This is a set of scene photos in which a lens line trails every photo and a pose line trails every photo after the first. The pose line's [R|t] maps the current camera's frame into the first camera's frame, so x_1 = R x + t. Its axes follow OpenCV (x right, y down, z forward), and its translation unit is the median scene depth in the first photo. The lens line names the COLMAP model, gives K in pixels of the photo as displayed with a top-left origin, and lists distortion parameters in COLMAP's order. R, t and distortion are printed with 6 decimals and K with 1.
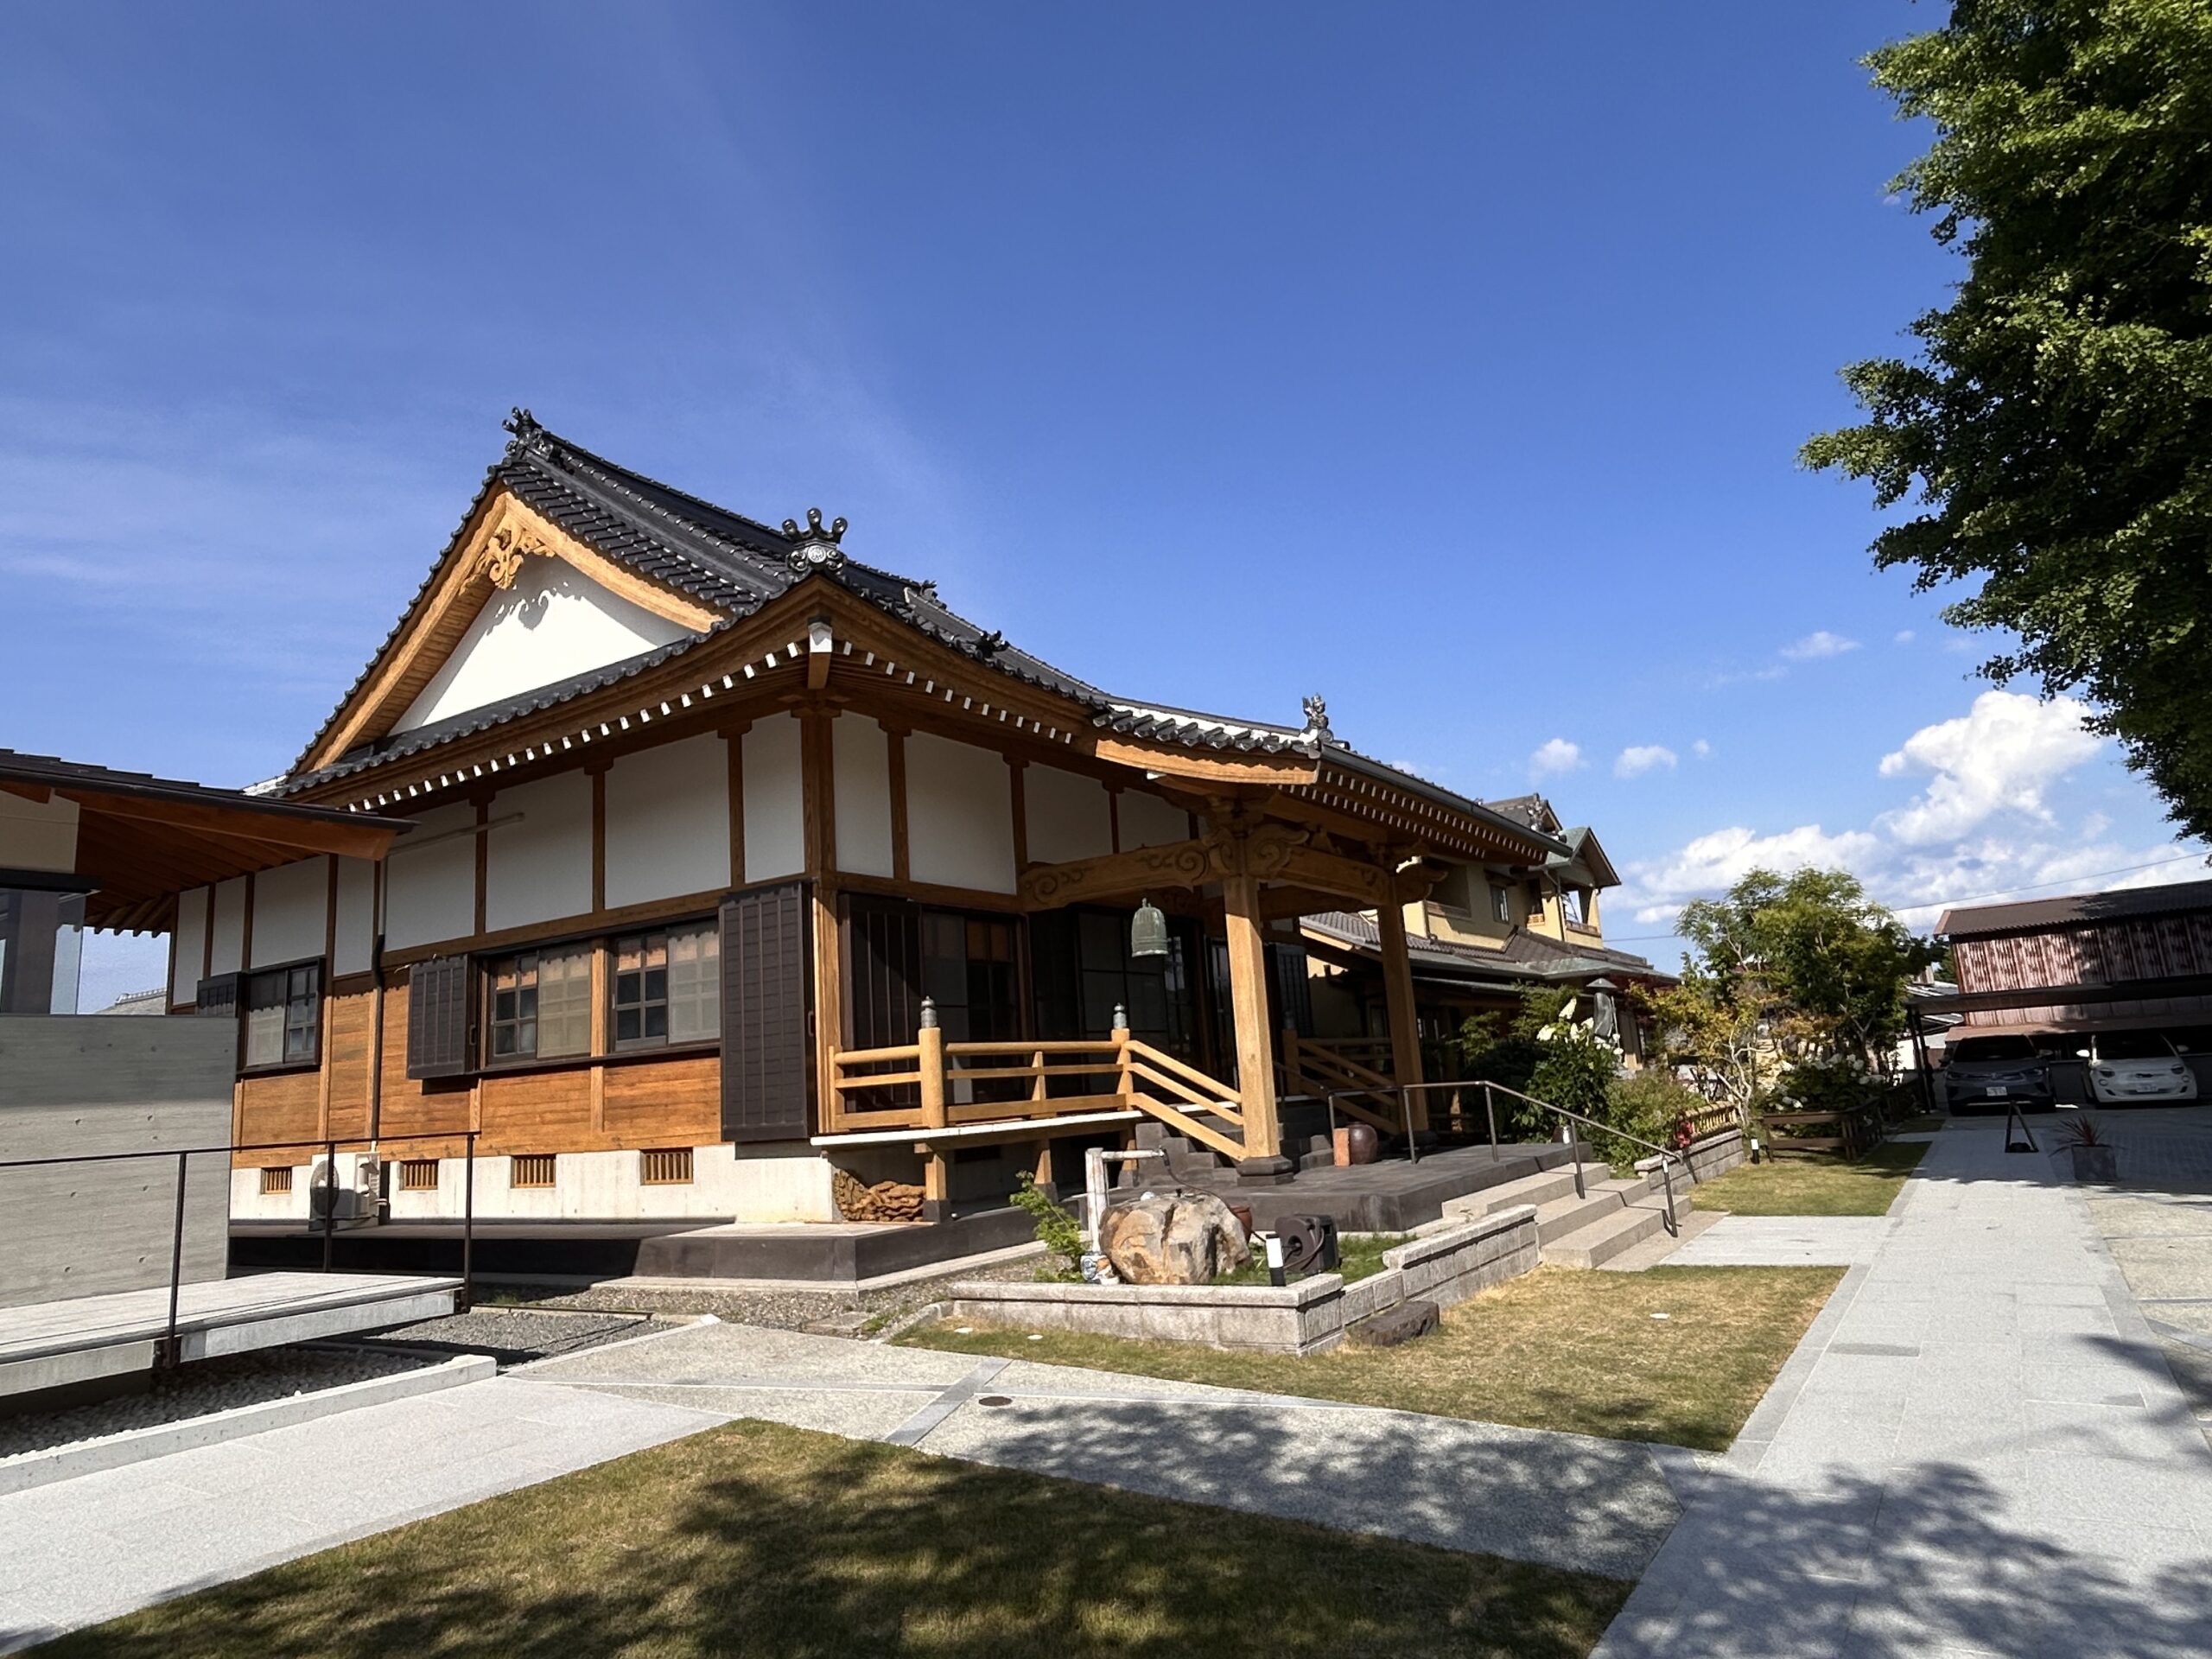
lens RADIAL K [[1381.9, 0, 1099.0], [0, 1381.9, 819.2], [0, 0, 1]] dist [-0.007044, 0.006333]
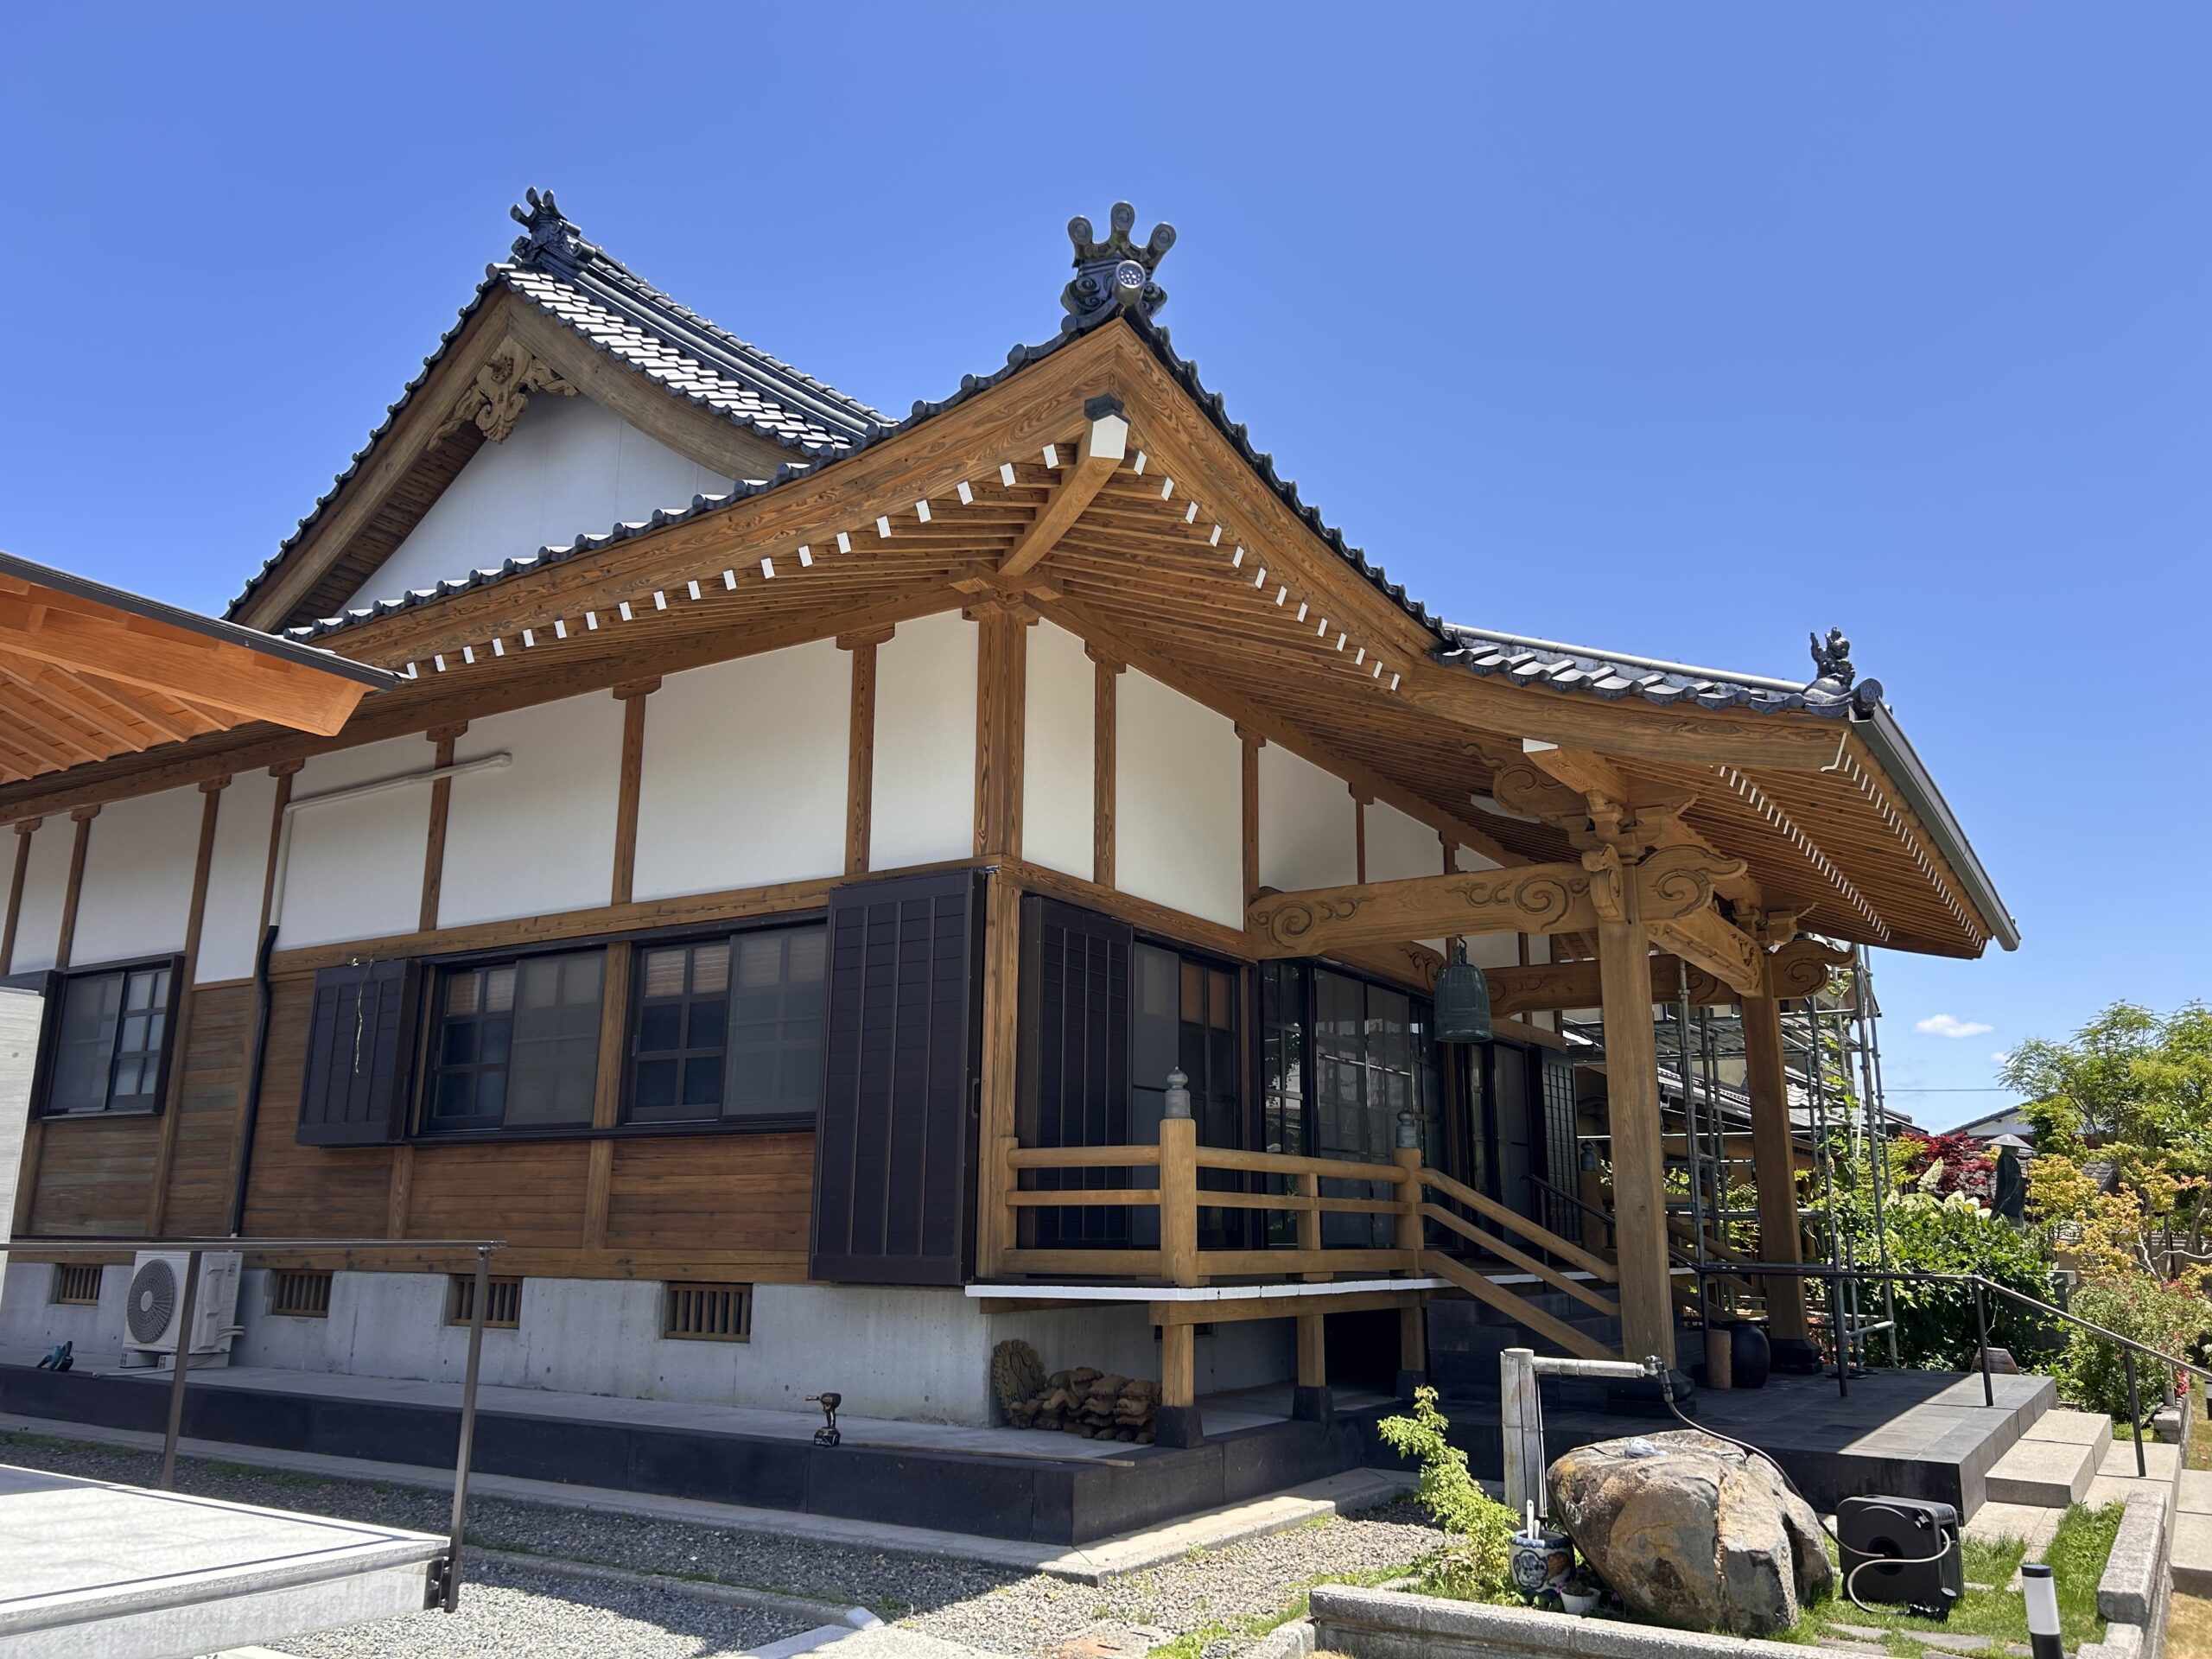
lens RADIAL K [[1663.7, 0, 1106.2], [0, 1663.7, 838.7], [0, 0, 1]] dist [0.030978, -0.016193]
pose [[0.997124, 0.075587, -0.005452, -0.135538], [-0.075739, 0.996417, -0.037630, 0.048829], [0.002588, 0.037935, 0.999277, 0.219365]]
